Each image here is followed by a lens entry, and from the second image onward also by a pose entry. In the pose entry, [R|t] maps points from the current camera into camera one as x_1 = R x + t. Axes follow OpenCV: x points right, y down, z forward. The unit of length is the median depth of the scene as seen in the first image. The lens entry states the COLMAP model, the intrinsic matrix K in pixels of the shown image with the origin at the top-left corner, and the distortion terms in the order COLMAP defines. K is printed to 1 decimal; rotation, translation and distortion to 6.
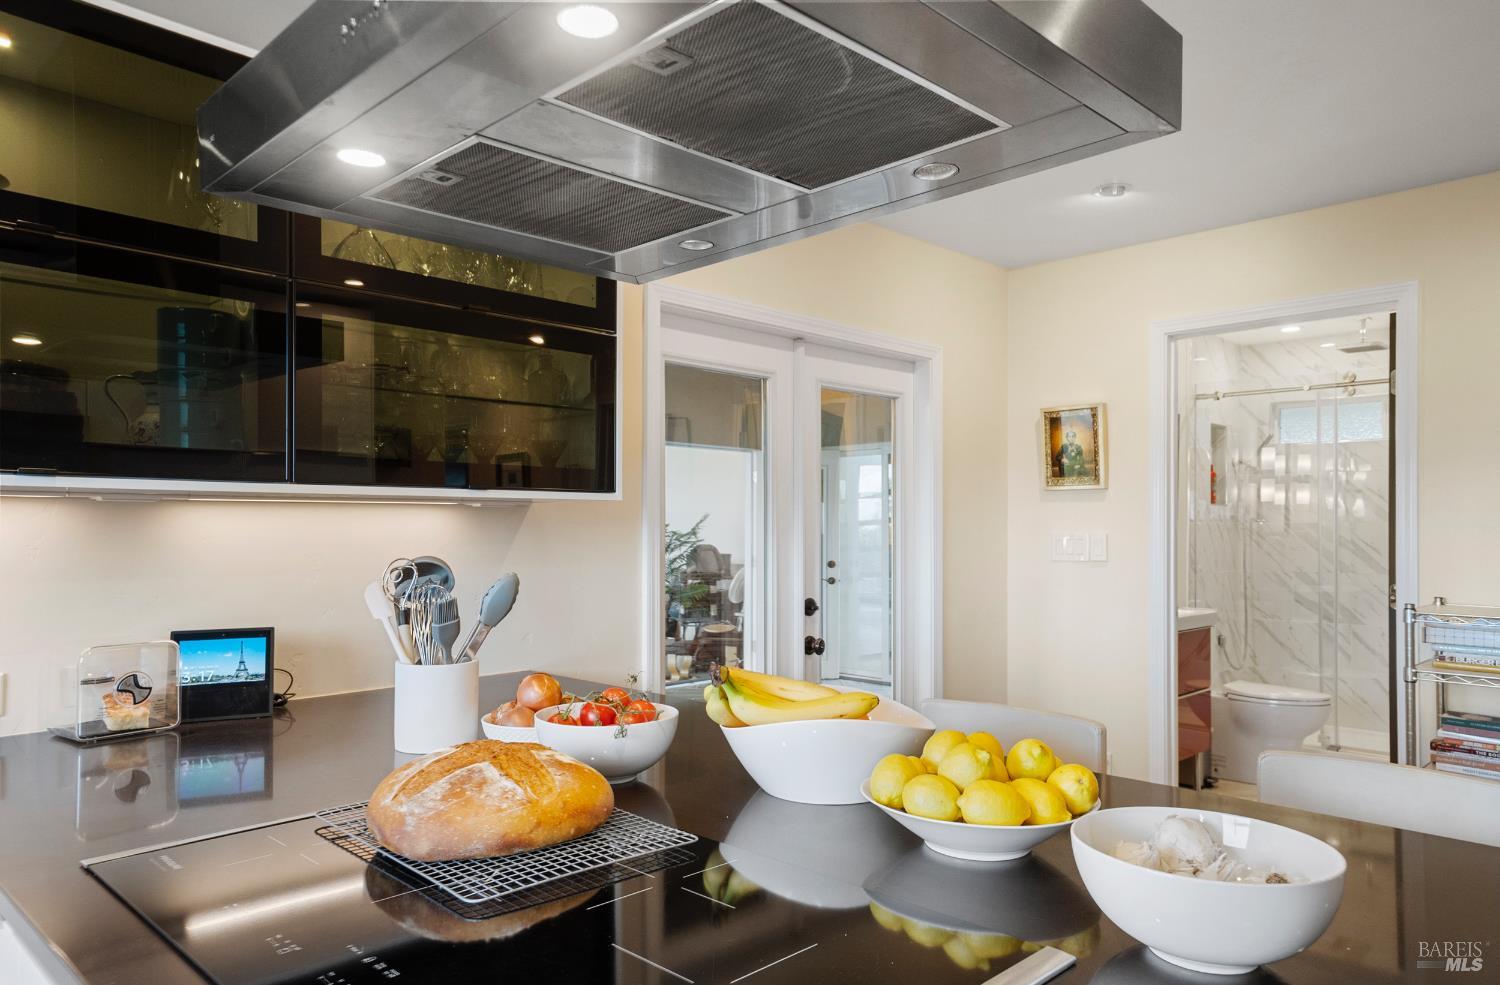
lens RADIAL K [[1001.3, 0, 746.5], [0, 1001.3, 536.2], [0, 0, 1]] dist [0.008507, 0.002429]
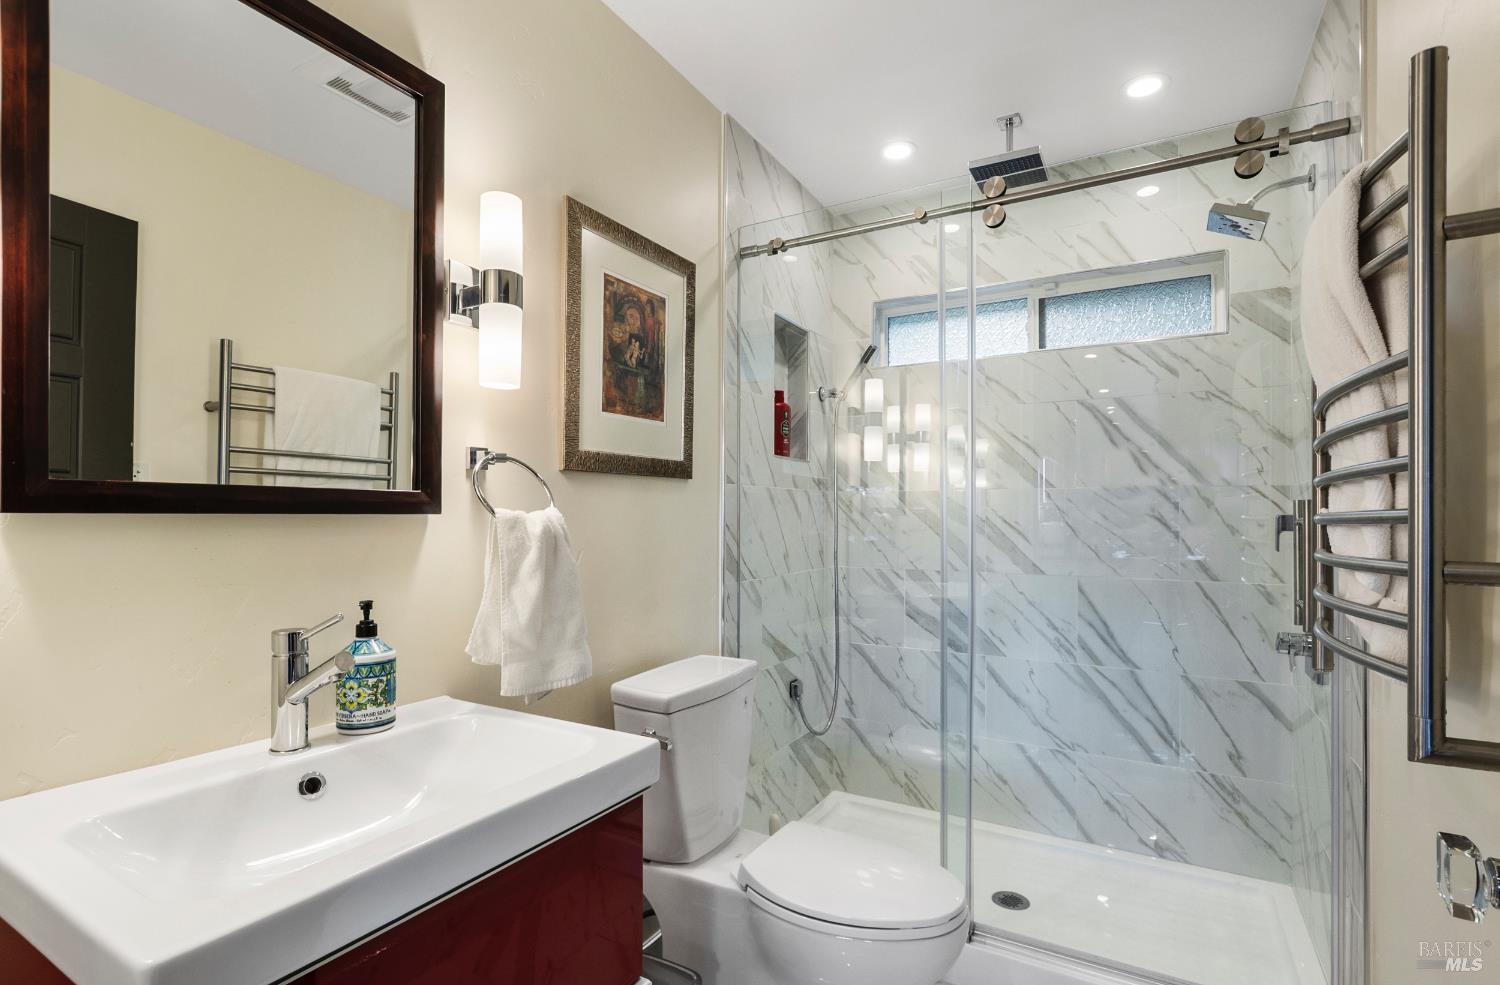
lens RADIAL K [[707.1, 0, 750.1], [0, 707.1, 516.8], [0, 0, 1]] dist [-0.100545, -0.000019]
pose [[0.965832, 0.005973, 0.259102, 0.331781], [-0.005223, 0.999980, -0.003586, 0.004236], [-0.259118, 0.002110, 0.965843, 0.592451]]
